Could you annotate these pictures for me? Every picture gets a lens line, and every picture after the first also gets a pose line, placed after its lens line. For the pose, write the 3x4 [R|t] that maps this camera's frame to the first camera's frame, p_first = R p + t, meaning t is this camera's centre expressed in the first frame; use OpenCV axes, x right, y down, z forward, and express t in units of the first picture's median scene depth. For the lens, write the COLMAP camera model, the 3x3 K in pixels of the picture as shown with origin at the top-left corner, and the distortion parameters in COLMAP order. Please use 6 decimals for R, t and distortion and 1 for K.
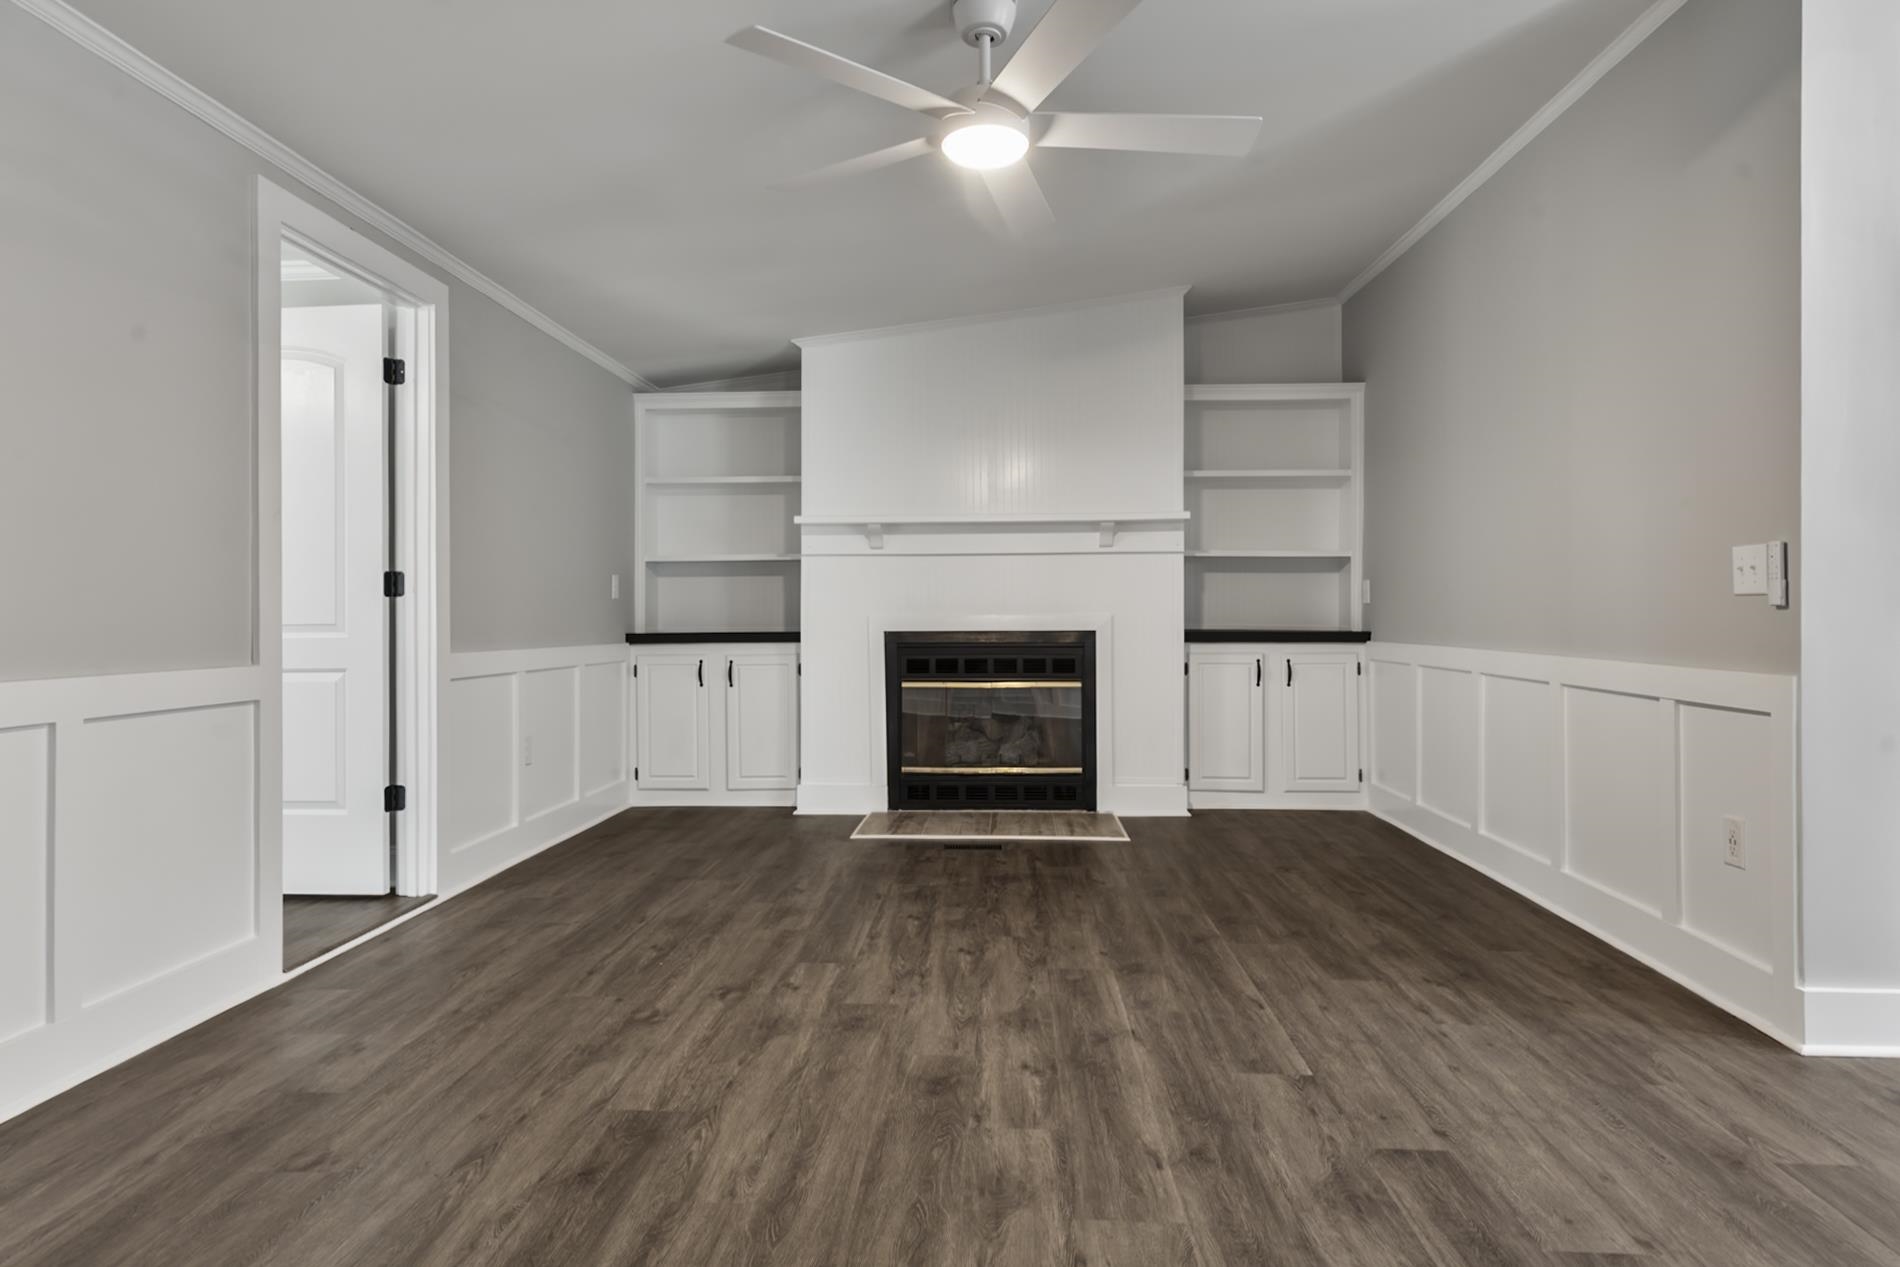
lens RADIAL K [[1049.7, 0, 942.8], [0, 1049.7, 608.4], [0, 0, 1]] dist [0.012291, -0.003257]
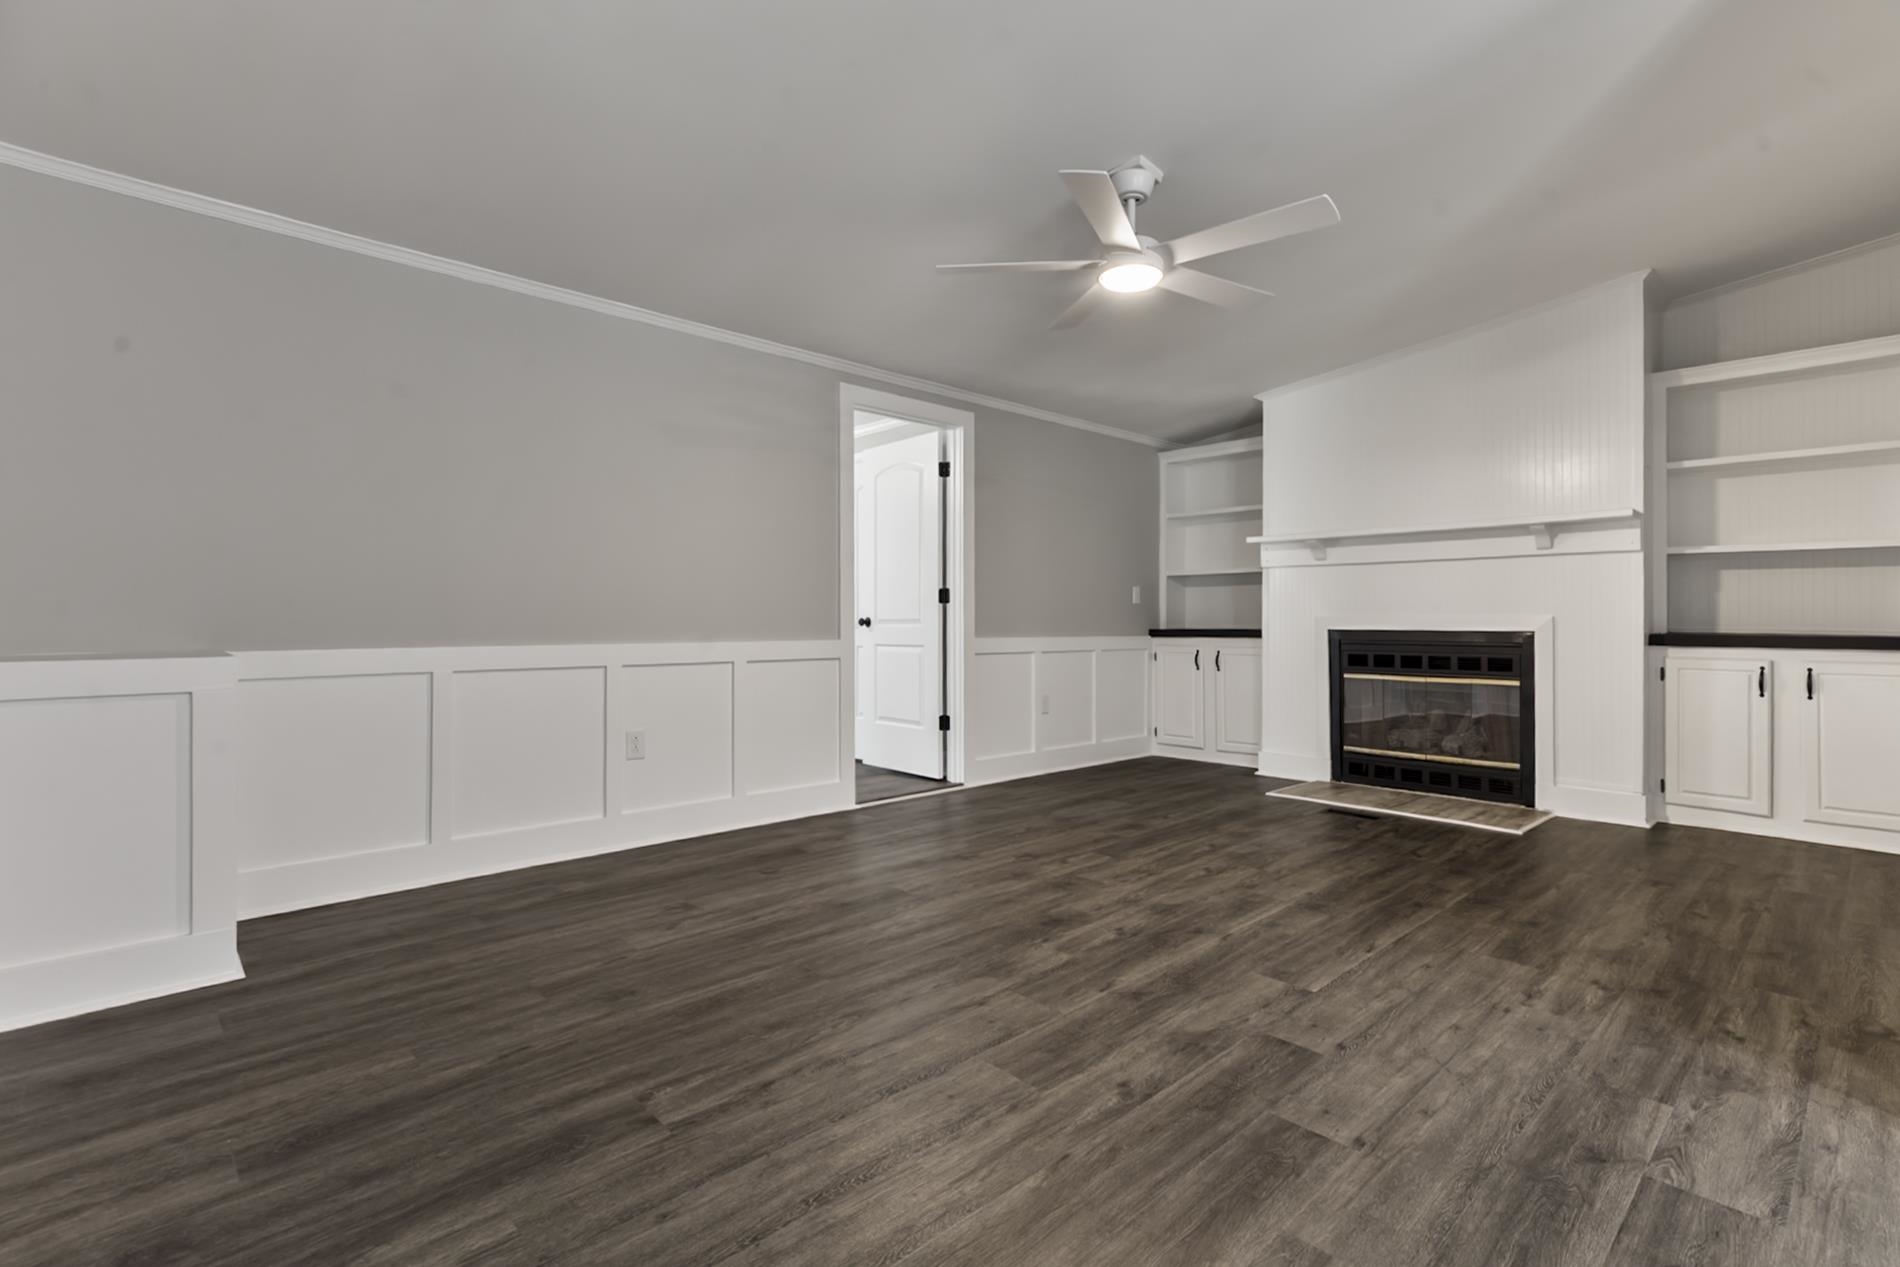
lens RADIAL K [[869.2, 0, 956.8], [0, 869.2, 622.6], [0, 0, 1]] dist [0.008090, 0.000388]
pose [[0.732865, 0.007278, -0.680335, 0.444331], [0.000290, 0.999939, 0.011009, 0.004227], [0.680374, -0.008265, 0.732818, -0.006962]]
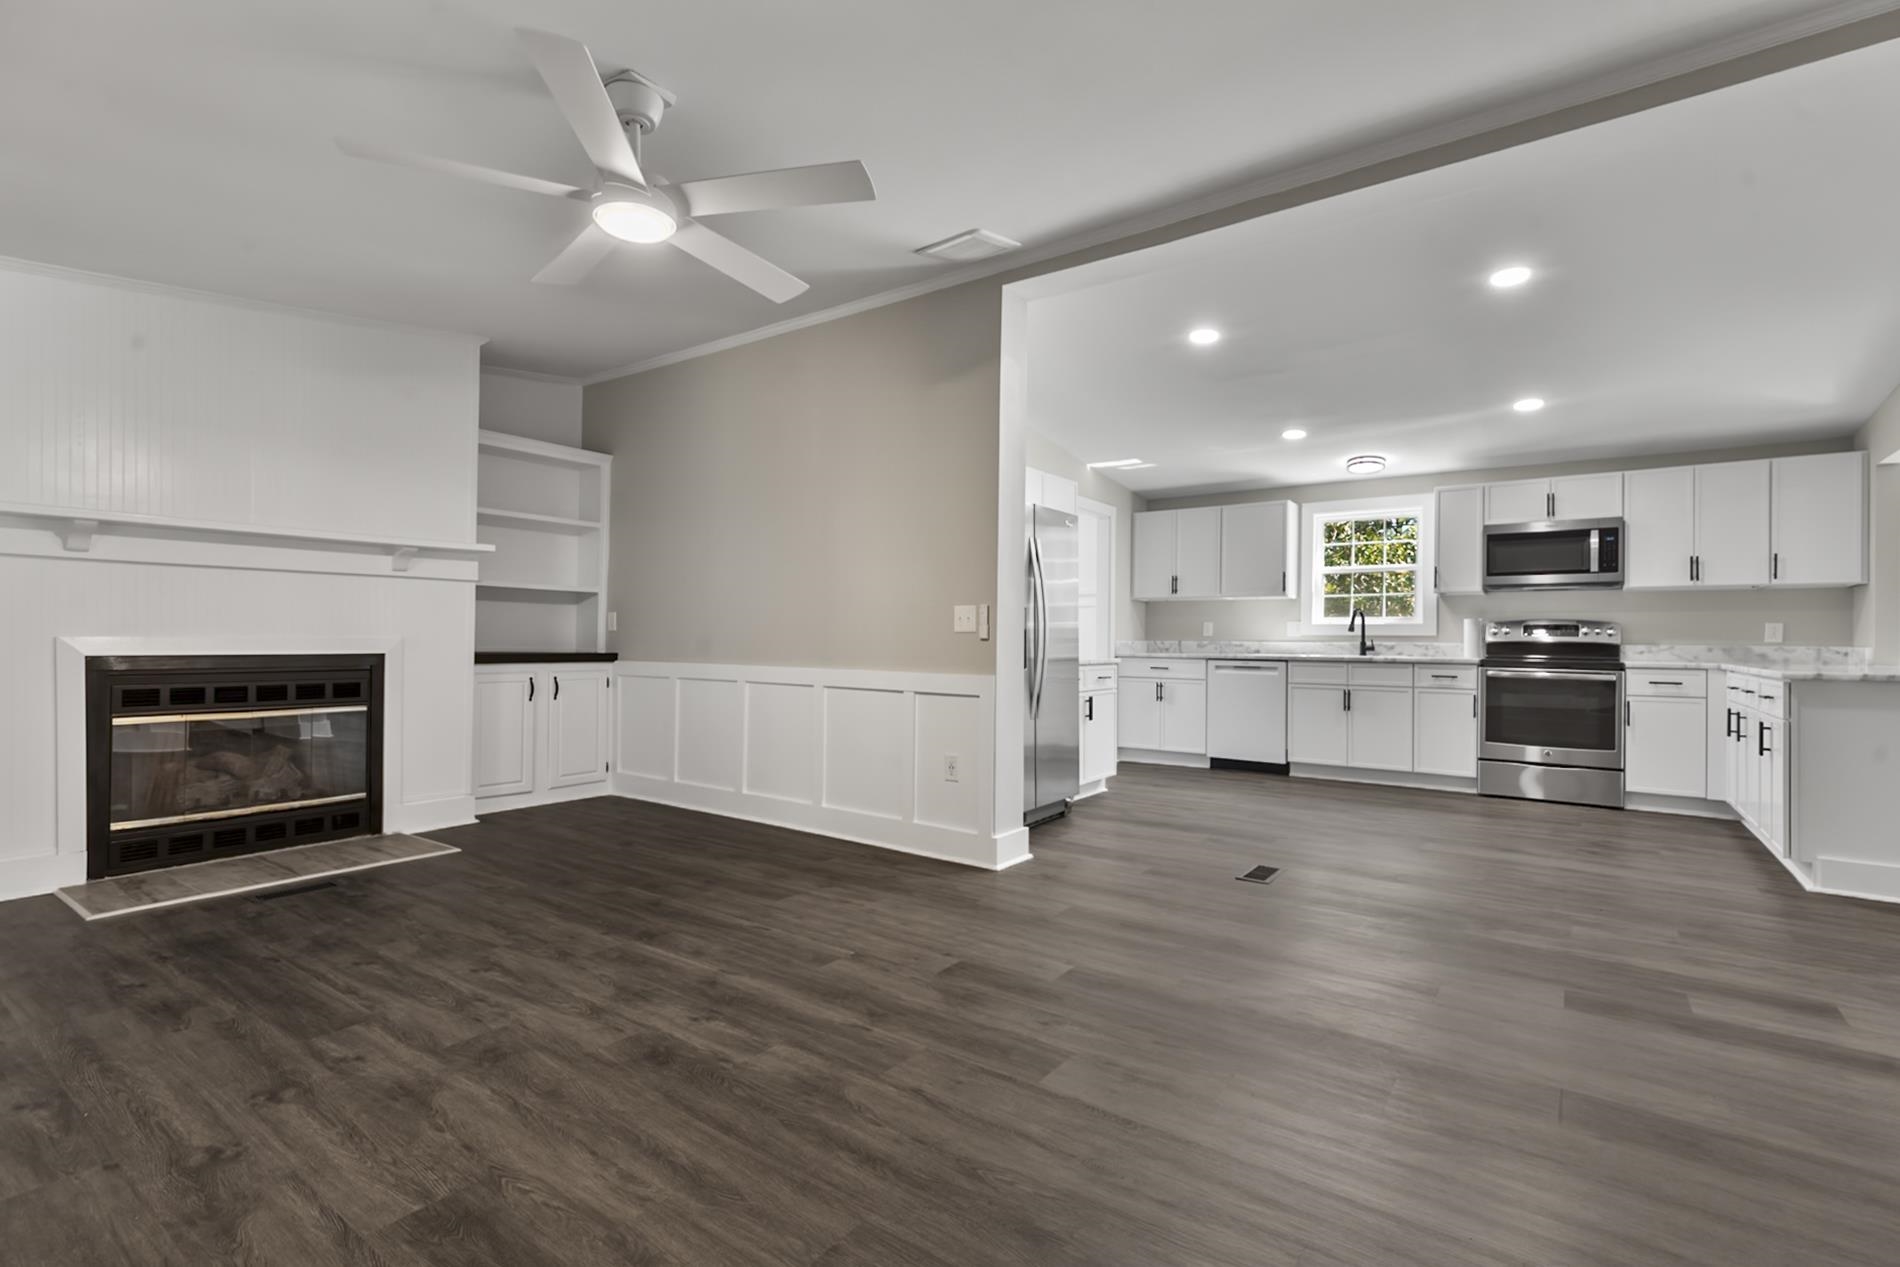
lens RADIAL K [[869.2, 0, 942.1], [0, 869.2, 636.1], [0, 0, 1]] dist [0.008090, 0.000388]
pose [[0.547171, 0.010763, 0.836952, -0.372478], [-0.014235, 0.999892, -0.003552, -0.000064], [-0.836900, -0.009970, 0.547265, 0.141143]]
